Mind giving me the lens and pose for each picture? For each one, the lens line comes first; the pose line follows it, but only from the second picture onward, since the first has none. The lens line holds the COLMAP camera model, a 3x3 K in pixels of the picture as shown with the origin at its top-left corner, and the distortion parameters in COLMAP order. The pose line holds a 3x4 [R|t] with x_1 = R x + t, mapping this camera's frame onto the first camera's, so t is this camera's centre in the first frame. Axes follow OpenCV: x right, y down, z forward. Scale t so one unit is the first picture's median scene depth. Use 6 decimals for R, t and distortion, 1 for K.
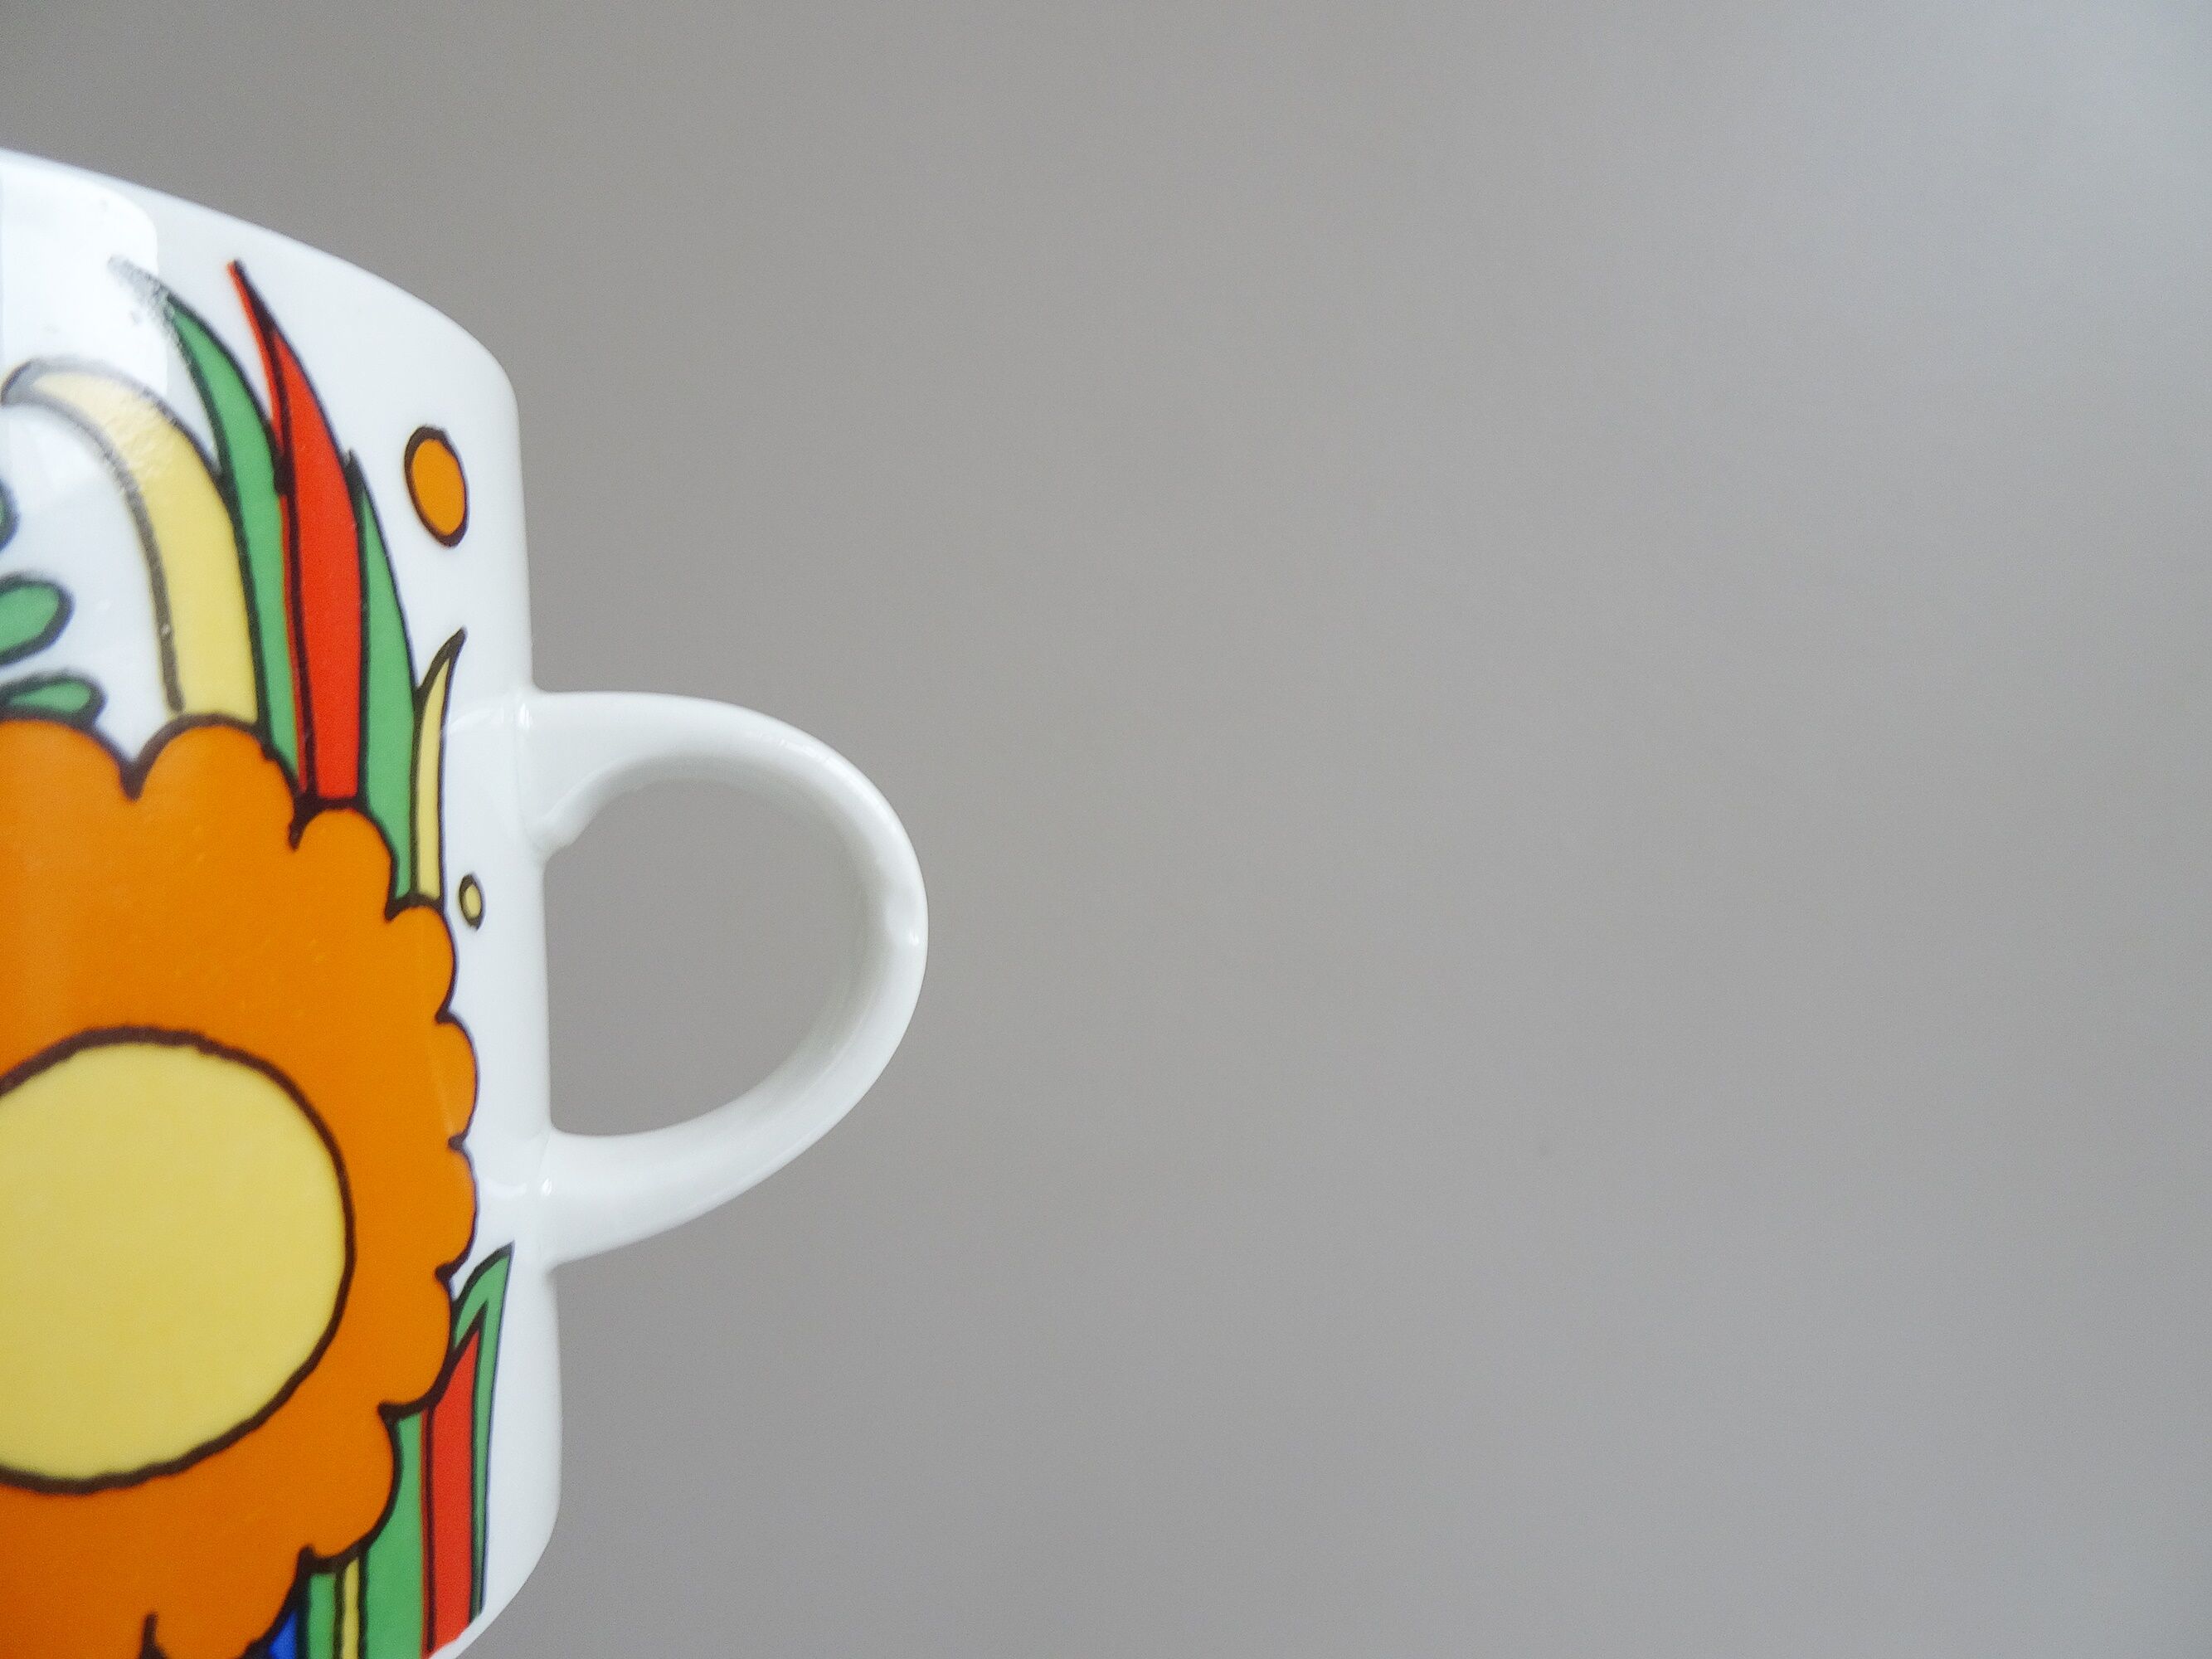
lens RADIAL K [[1556.6, 0, 1109.7], [0, 1556.6, 827.5], [0, 0, 1]] dist [0.000644, 0.000367]
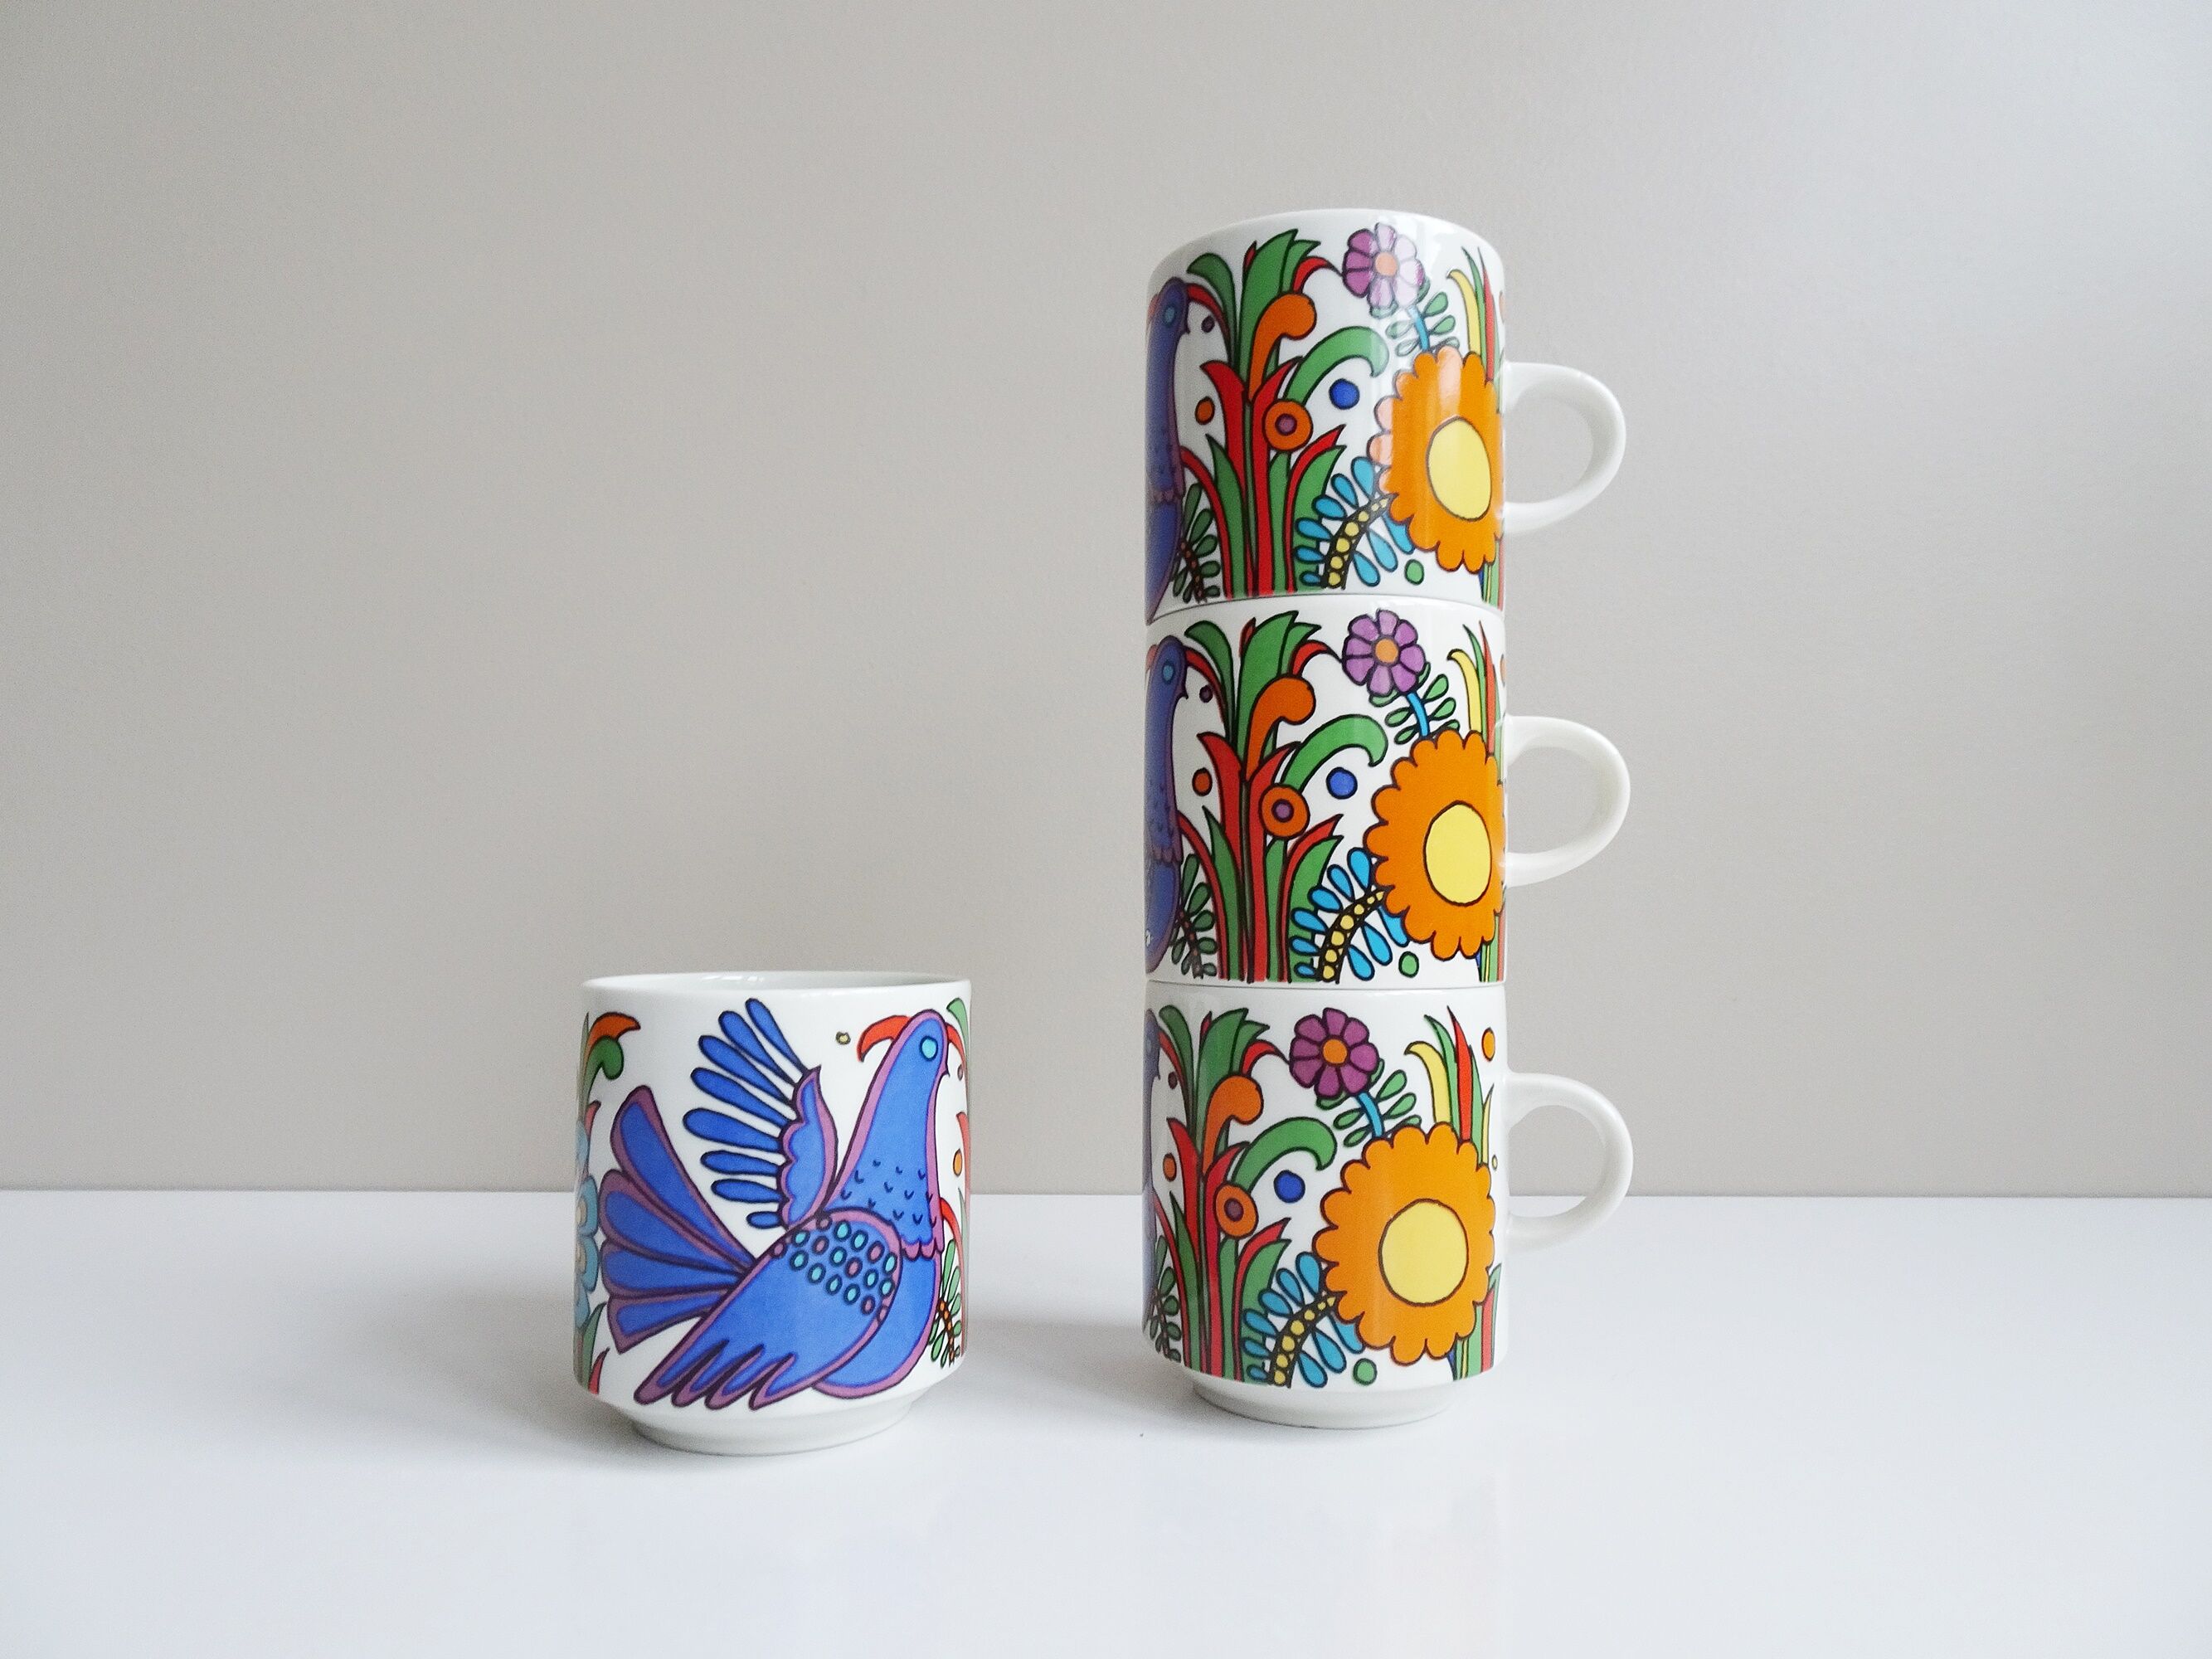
lens RADIAL K [[1556.6, 0, 1103.8], [0, 1556.6, 827.5], [0, 0, 1]] dist [0.000644, 0.000367]
pose [[0.859332, 0.017872, -0.511105, 0.693201], [-0.028306, 0.999519, -0.012640, -0.725614], [0.510634, 0.025329, 0.859425, -2.817351]]
